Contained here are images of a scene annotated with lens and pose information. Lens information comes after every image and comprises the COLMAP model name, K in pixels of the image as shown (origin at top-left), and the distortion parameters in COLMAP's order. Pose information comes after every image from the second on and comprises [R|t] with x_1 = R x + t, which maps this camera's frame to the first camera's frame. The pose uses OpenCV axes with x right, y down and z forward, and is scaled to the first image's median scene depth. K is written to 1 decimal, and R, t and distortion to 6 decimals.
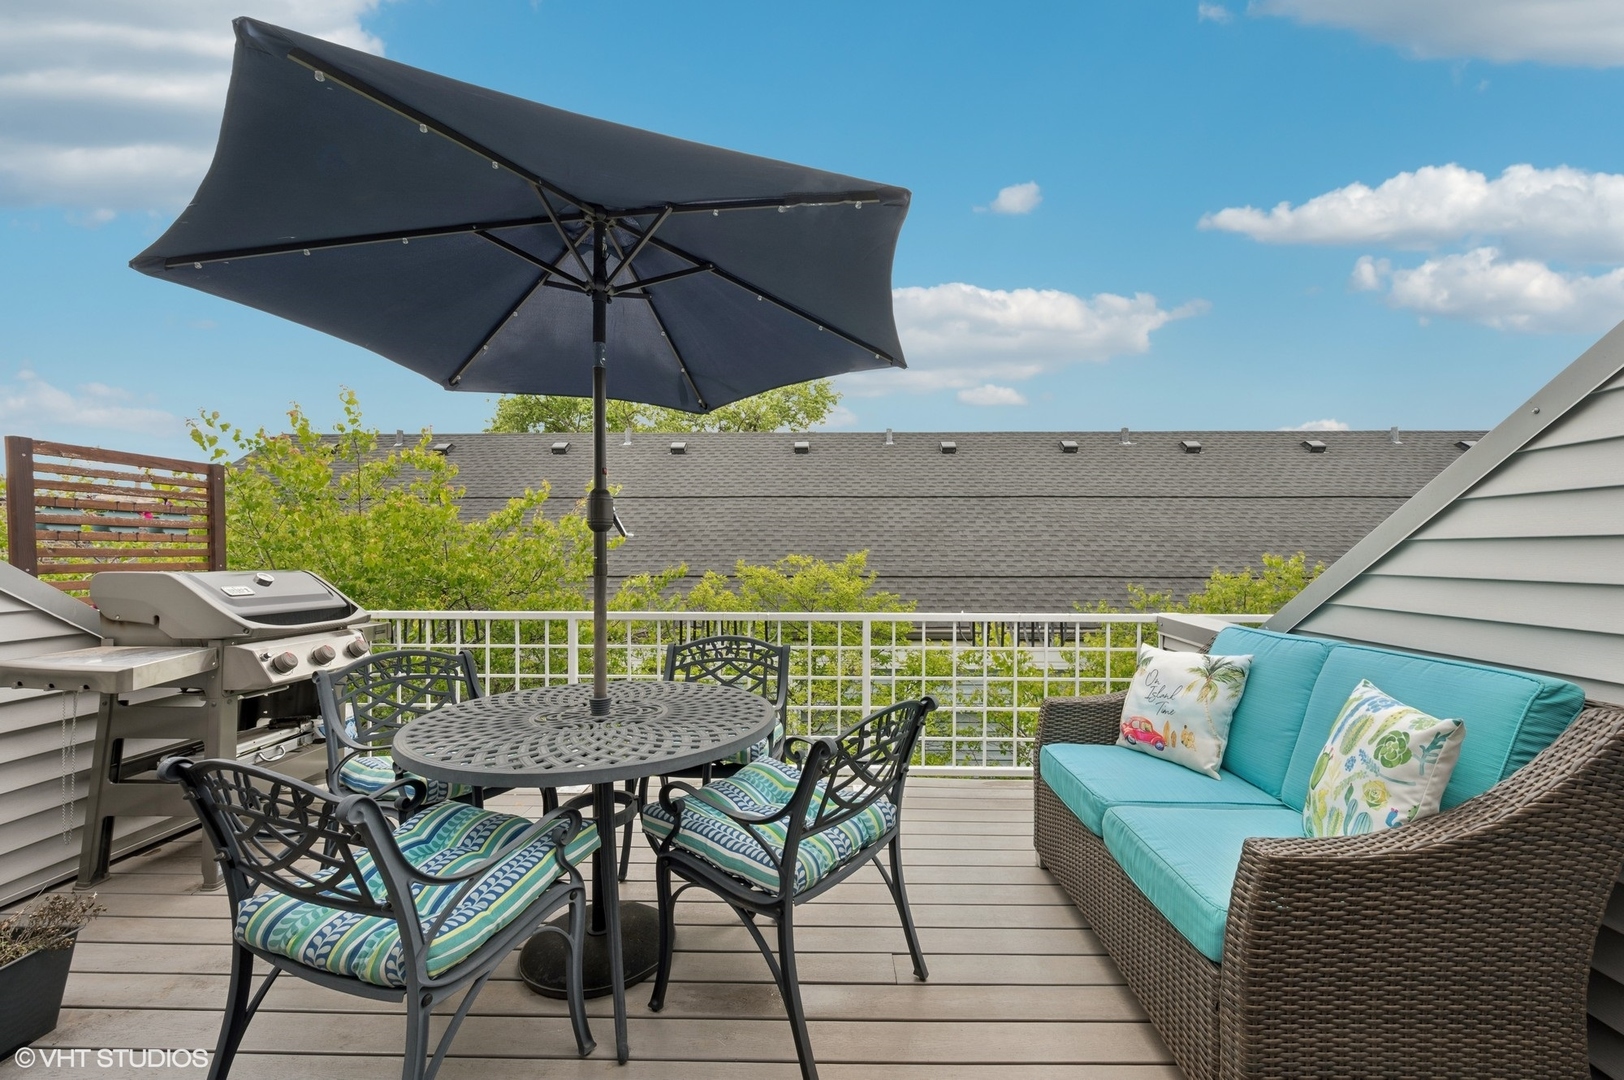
lens RADIAL K [[655.5, 0, 818.9], [0, 655.5, 546.0], [0, 0, 1]] dist [0.001694, -0.001470]
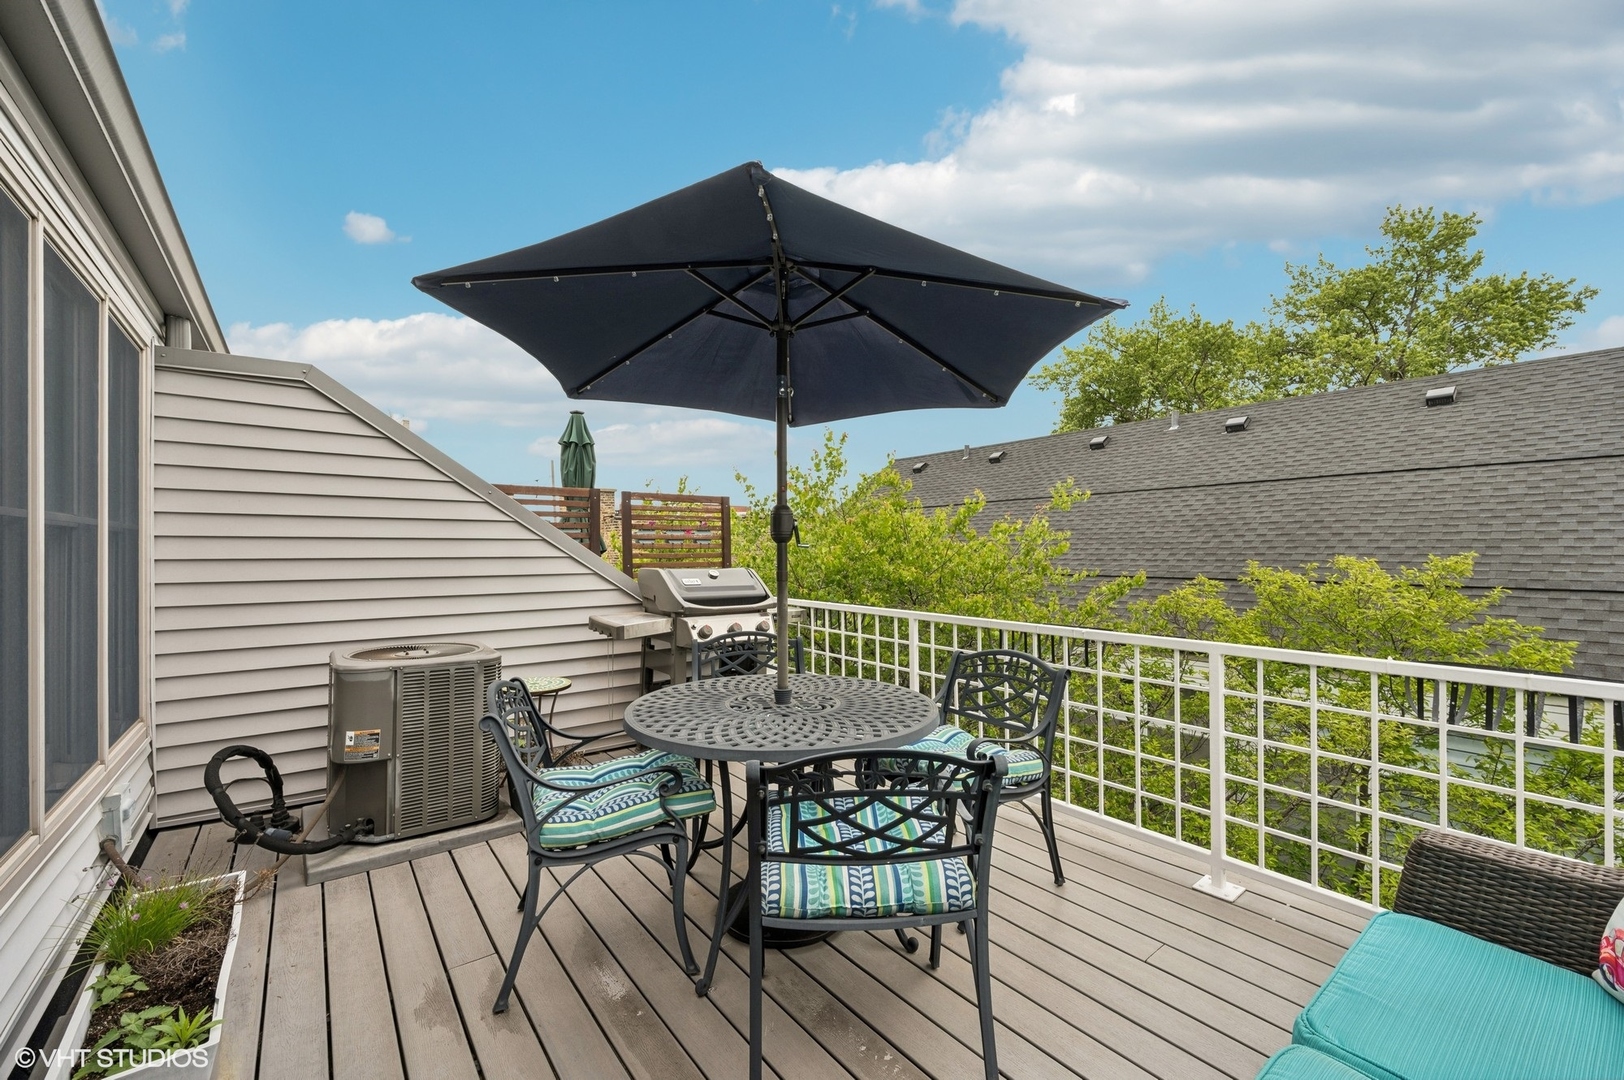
lens RADIAL K [[655.5, 0, 812.8], [0, 655.5, 546.8], [0, 0, 1]] dist [0.001694, -0.001470]
pose [[0.624487, -0.005441, -0.781016, 0.408291], [0.012284, 0.999920, 0.002855, -0.012095], [0.780939, -0.011377, 0.624504, 0.232473]]
